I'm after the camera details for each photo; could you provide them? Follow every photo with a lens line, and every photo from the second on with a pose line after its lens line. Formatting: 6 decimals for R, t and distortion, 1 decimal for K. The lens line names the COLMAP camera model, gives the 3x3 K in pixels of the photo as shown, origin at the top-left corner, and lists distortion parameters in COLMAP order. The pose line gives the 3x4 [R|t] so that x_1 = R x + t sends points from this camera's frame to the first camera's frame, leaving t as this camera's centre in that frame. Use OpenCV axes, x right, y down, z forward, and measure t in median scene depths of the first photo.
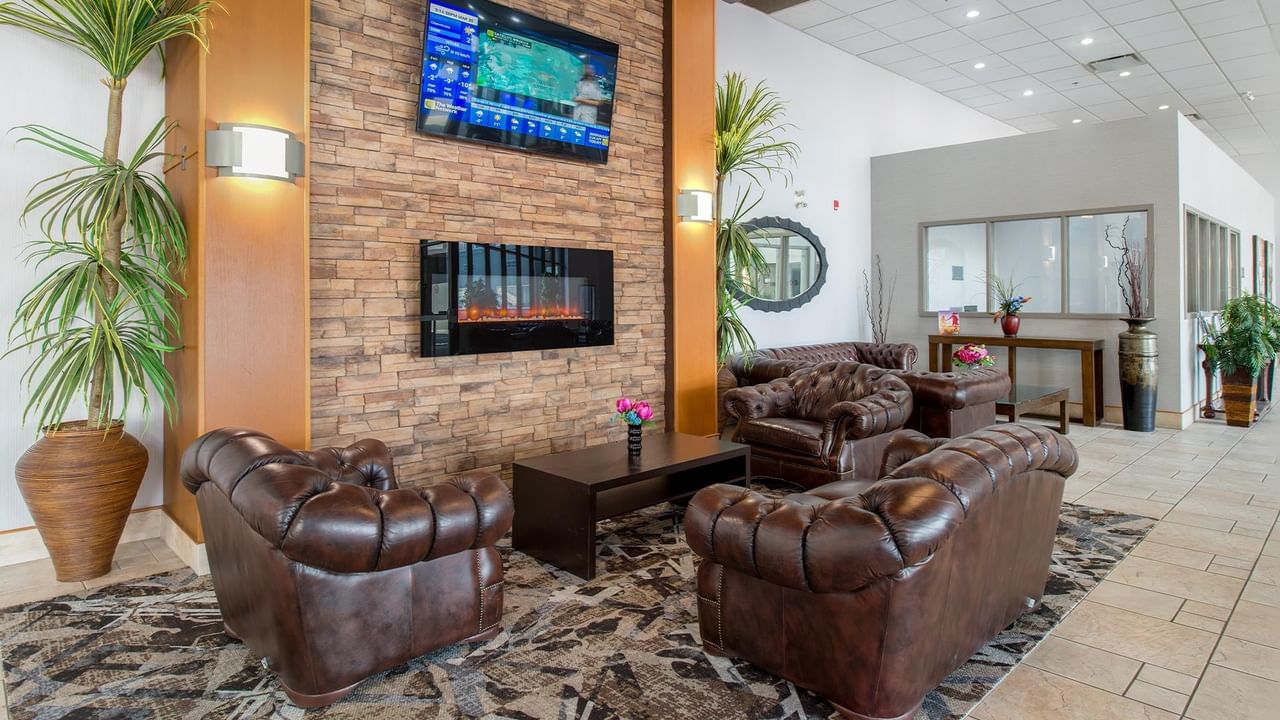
lens RADIAL K [[728.4, 0, 617.7], [0, 728.4, 294.5], [0, 0, 1]] dist [-0.004621, -0.003897]
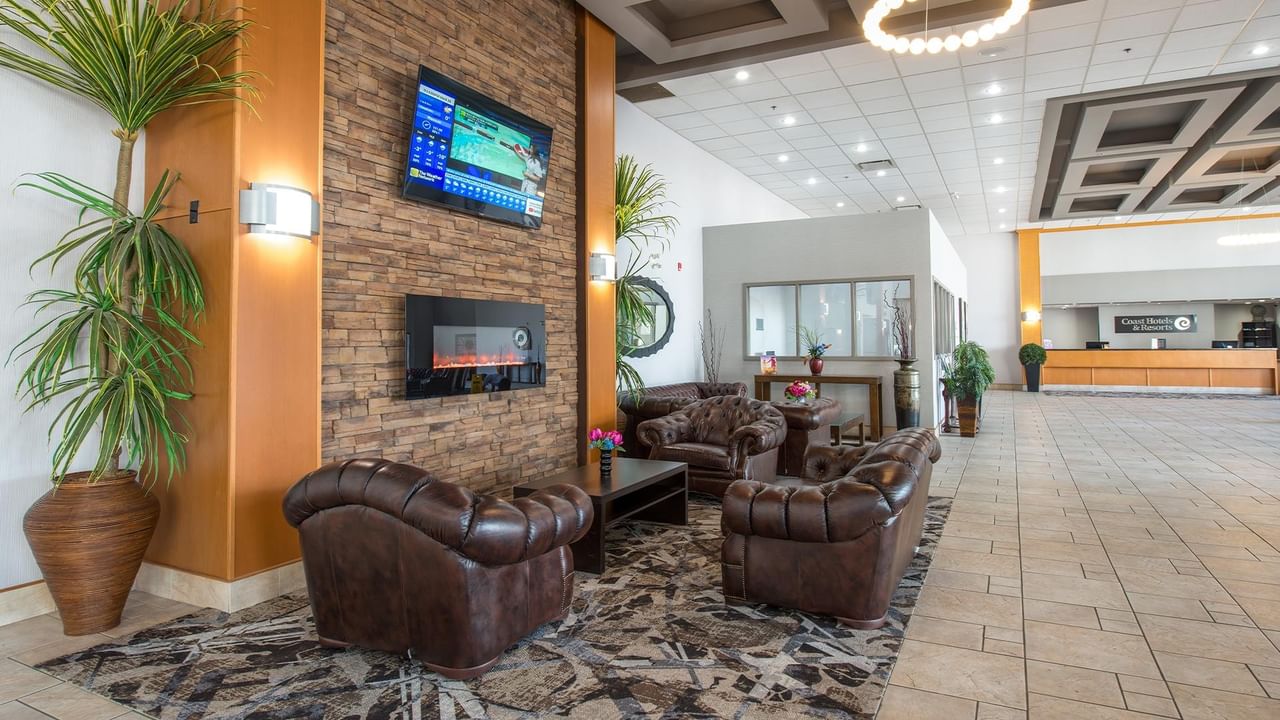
lens RADIAL K [[728.4, 0, 609.7], [0, 728.4, 321.8], [0, 0, 1]] dist [-0.004621, -0.003897]
pose [[0.947669, 0.006945, 0.319178, -0.332223], [0.002061, 0.999609, -0.027869, -0.001212], [-0.319246, 0.027069, 0.947285, -0.147371]]
